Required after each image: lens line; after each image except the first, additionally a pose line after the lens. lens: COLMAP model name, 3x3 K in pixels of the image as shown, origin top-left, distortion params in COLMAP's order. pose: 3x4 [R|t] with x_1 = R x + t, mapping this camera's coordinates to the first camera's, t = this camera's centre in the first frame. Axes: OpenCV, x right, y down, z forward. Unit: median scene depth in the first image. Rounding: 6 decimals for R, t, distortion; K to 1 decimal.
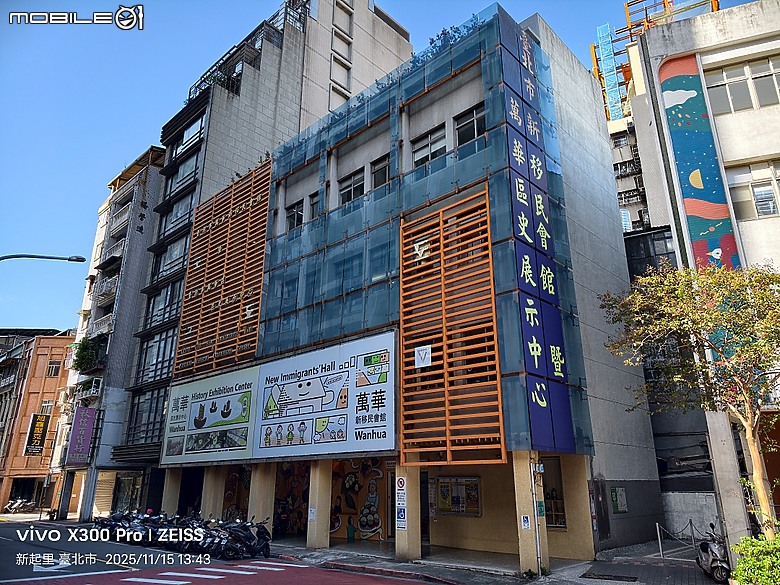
lens RADIAL K [[558.4, 0, 391.7], [0, 558.4, 288.7], [0, 0, 1]] dist [0.016220, -0.022894]
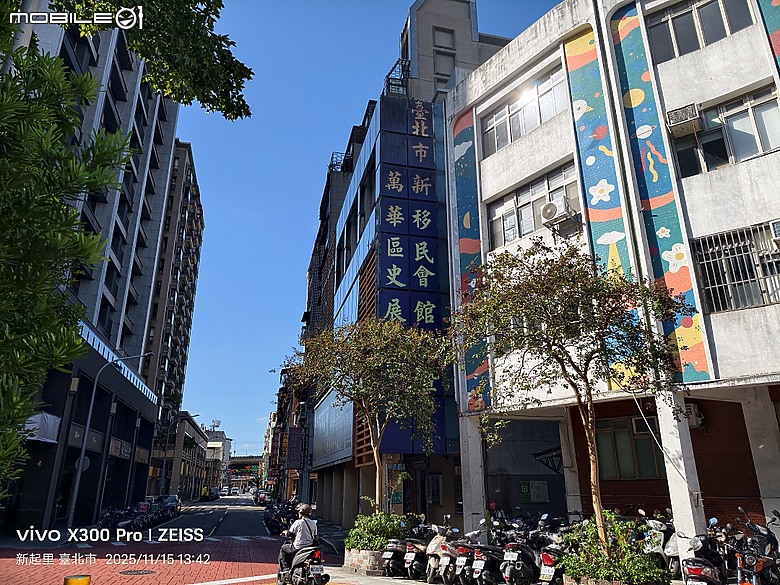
lens RADIAL K [[558.4, 0, 388.7], [0, 558.4, 293.8], [0, 0, 1]] dist [0.016220, -0.022894]
pose [[0.827868, -0.175422, -0.532787, 0.887559], [0.184353, 0.982166, -0.036926, -0.025117], [0.529763, -0.067651, 0.845444, -0.097600]]
